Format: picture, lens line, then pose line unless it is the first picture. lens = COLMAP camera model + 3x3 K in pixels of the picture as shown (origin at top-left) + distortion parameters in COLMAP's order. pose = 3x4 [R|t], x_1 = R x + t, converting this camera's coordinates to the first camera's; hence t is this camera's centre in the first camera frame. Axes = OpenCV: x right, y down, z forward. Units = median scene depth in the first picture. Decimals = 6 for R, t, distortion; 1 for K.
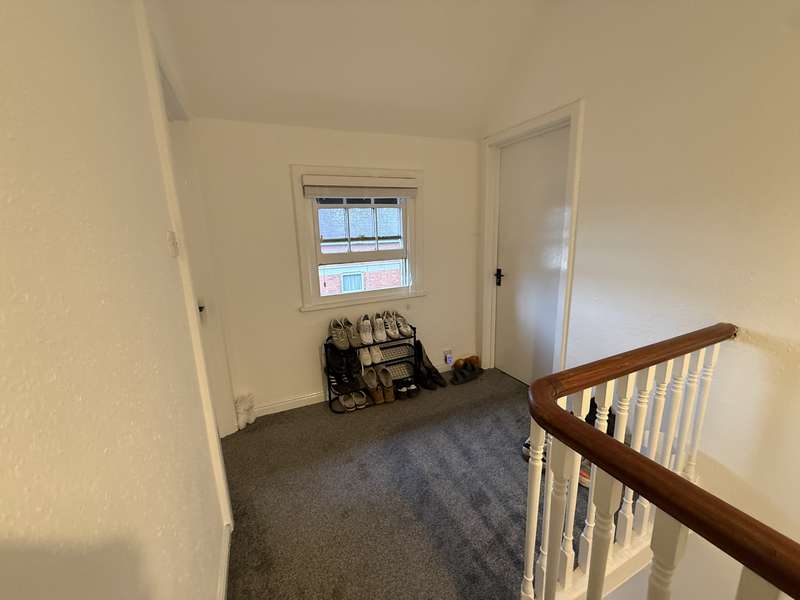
lens RADIAL K [[320.8, 0, 401.1], [0, 320.8, 294.9], [0, 0, 1]] dist [0.003109, 0.000313]
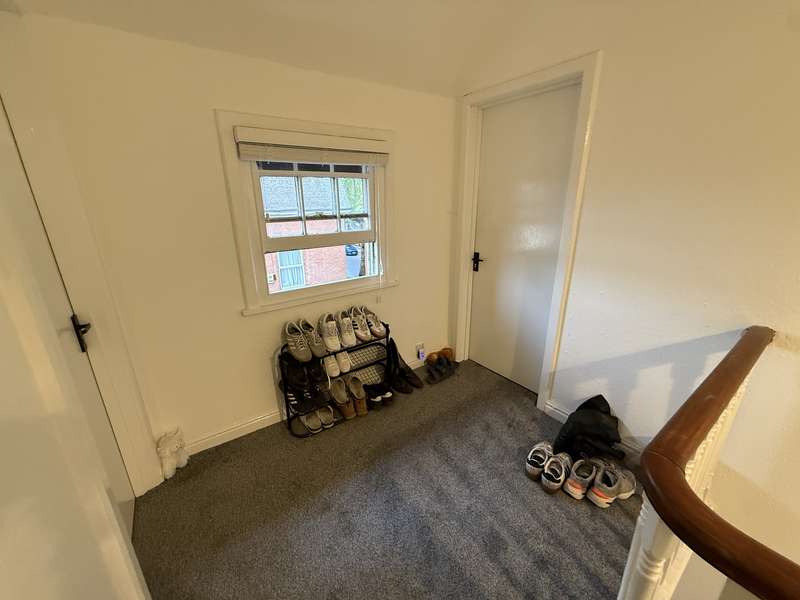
lens RADIAL K [[320.8, 0, 401.6], [0, 320.8, 297.3], [0, 0, 1]] dist [0.003109, 0.000313]
pose [[0.982183, -0.034031, 0.184819, -0.083485], [0.016268, 0.995172, 0.096792, -0.057457], [-0.187220, -0.092060, 0.977995, 0.190936]]
